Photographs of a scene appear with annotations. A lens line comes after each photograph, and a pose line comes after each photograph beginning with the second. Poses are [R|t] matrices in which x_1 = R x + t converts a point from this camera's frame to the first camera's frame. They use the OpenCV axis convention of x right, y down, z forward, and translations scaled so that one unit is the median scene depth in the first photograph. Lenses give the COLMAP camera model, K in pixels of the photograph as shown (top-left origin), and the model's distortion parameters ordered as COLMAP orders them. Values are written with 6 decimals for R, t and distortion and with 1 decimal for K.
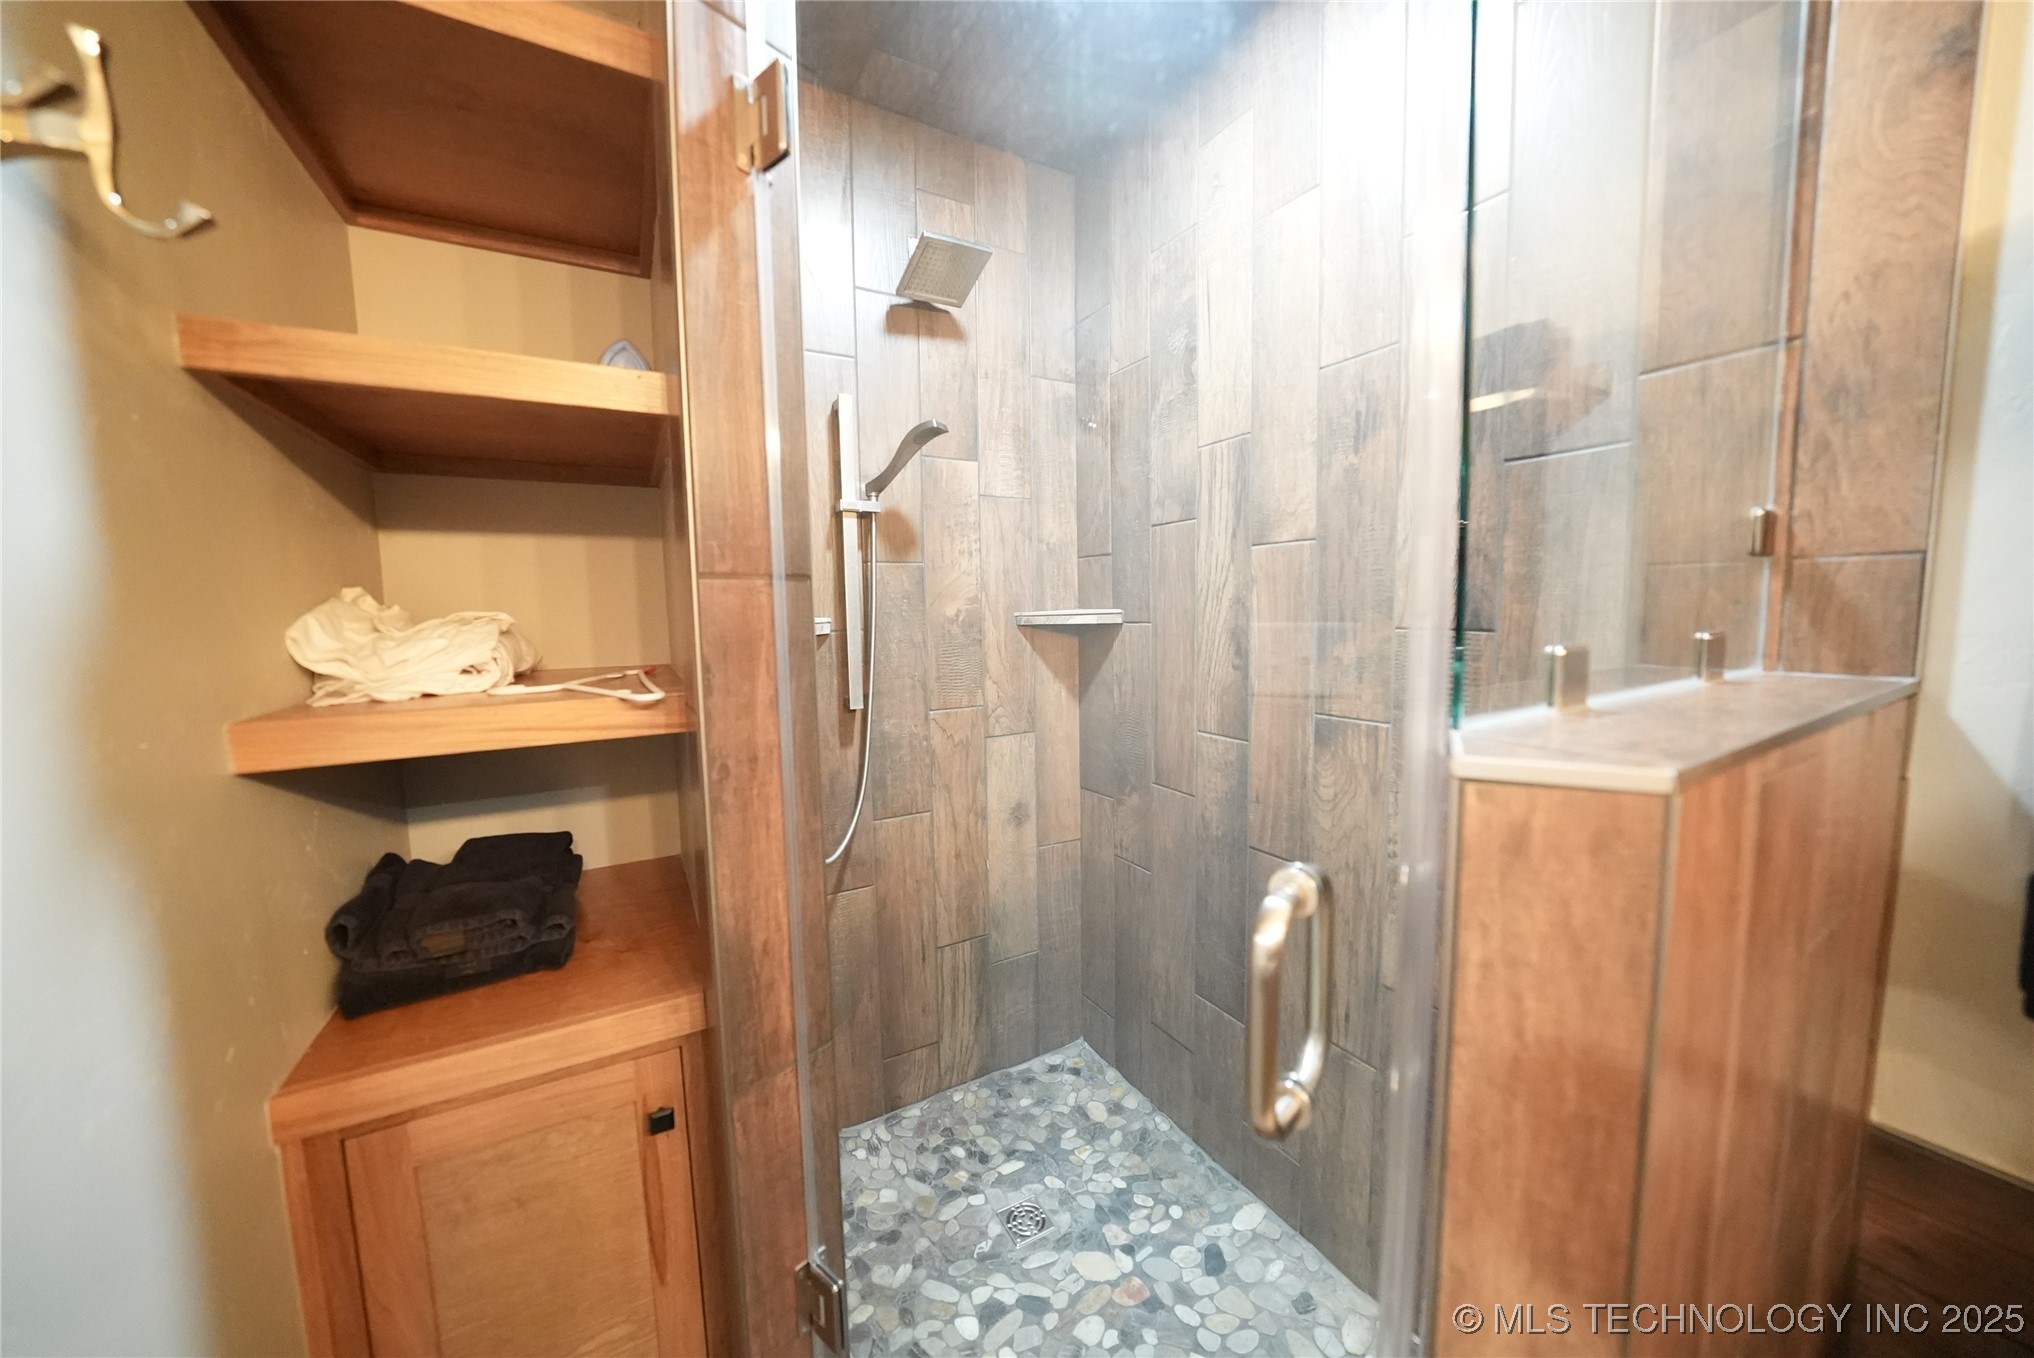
lens RADIAL K [[708.1, 0, 1025.0], [0, 708.1, 673.9], [0, 0, 1]] dist [-0.030591, 0.006827]
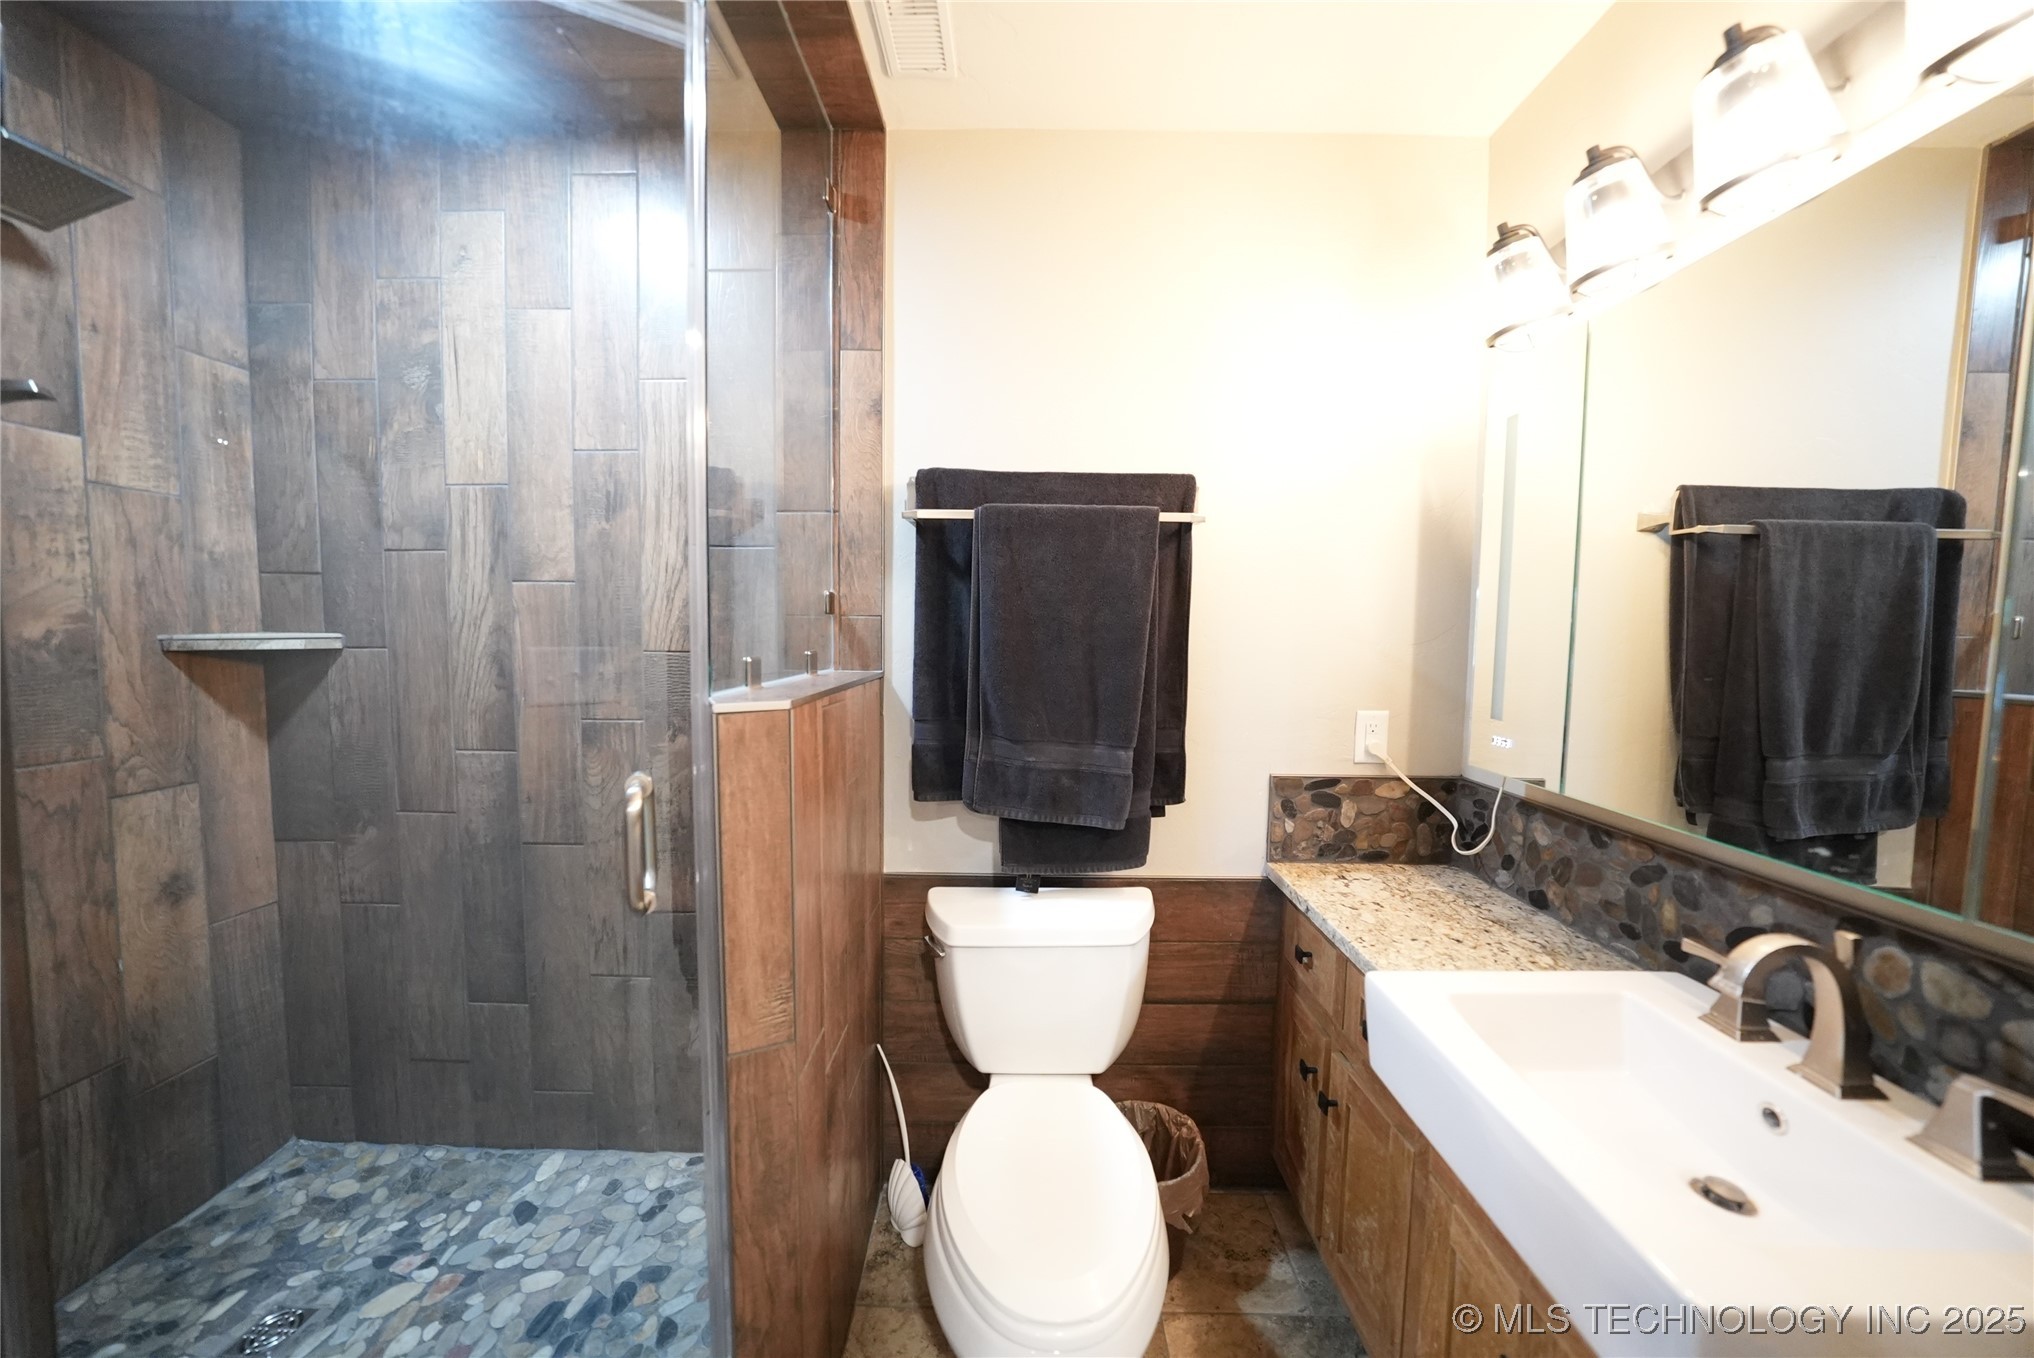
lens RADIAL K [[708.1, 0, 1025.0], [0, 708.1, 673.9], [0, 0, 1]] dist [-0.030591, 0.006827]
pose [[0.507344, -0.029306, 0.861245, -0.230473], [0.062300, 0.998054, -0.002738, 0.024679], [-0.859489, 0.055045, 0.508182, -0.284297]]
